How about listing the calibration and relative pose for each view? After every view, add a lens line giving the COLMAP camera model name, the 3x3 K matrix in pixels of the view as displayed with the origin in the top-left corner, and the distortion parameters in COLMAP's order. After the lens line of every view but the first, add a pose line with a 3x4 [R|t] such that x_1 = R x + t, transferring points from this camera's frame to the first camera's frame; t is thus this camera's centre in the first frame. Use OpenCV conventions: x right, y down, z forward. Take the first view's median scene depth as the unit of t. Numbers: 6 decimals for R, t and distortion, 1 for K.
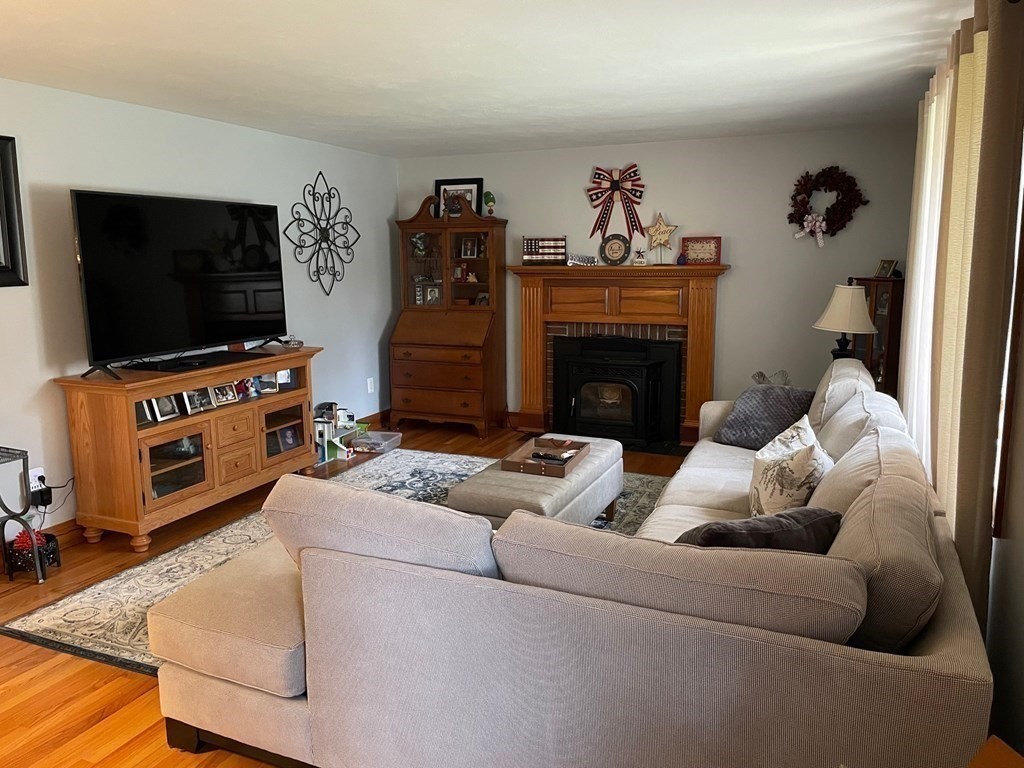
lens RADIAL K [[775.6, 0, 515.0], [0, 775.6, 386.6], [0, 0, 1]] dist [0.091423, -0.109627]
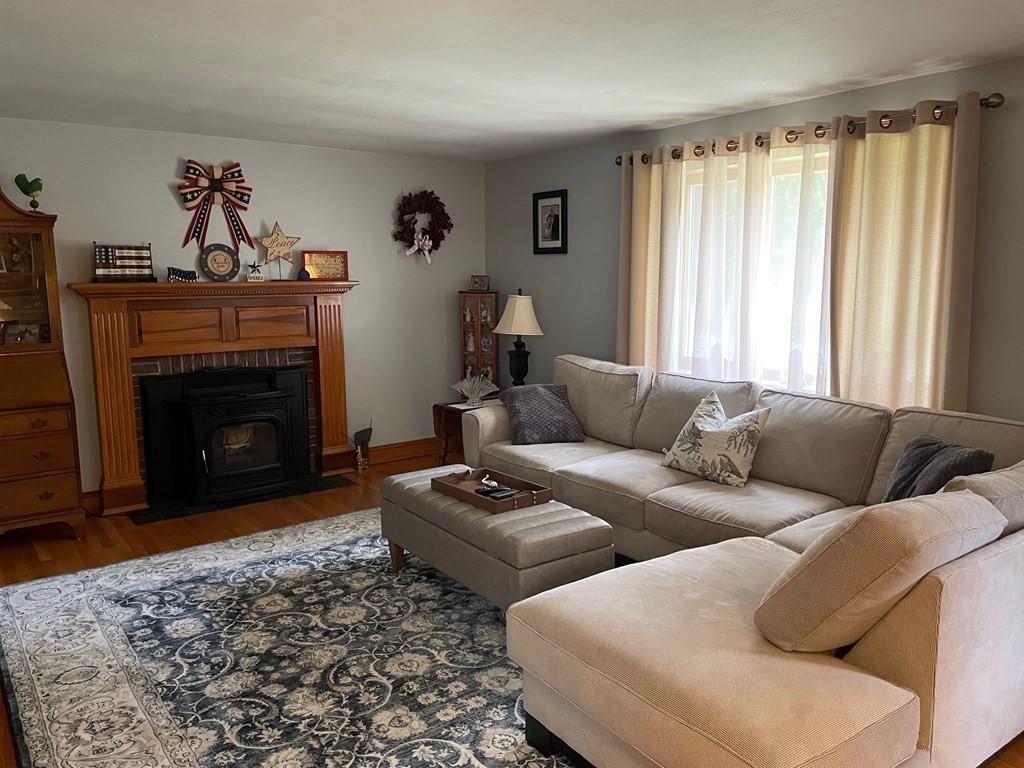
lens RADIAL K [[775.6, 0, 515.5], [0, 775.6, 378.8], [0, 0, 1]] dist [0.091423, -0.109627]
pose [[0.499366, -0.115240, 0.858693, -0.443640], [0.151658, 0.987439, 0.044322, -0.044622], [-0.853014, 0.108095, 0.510570, 0.326912]]
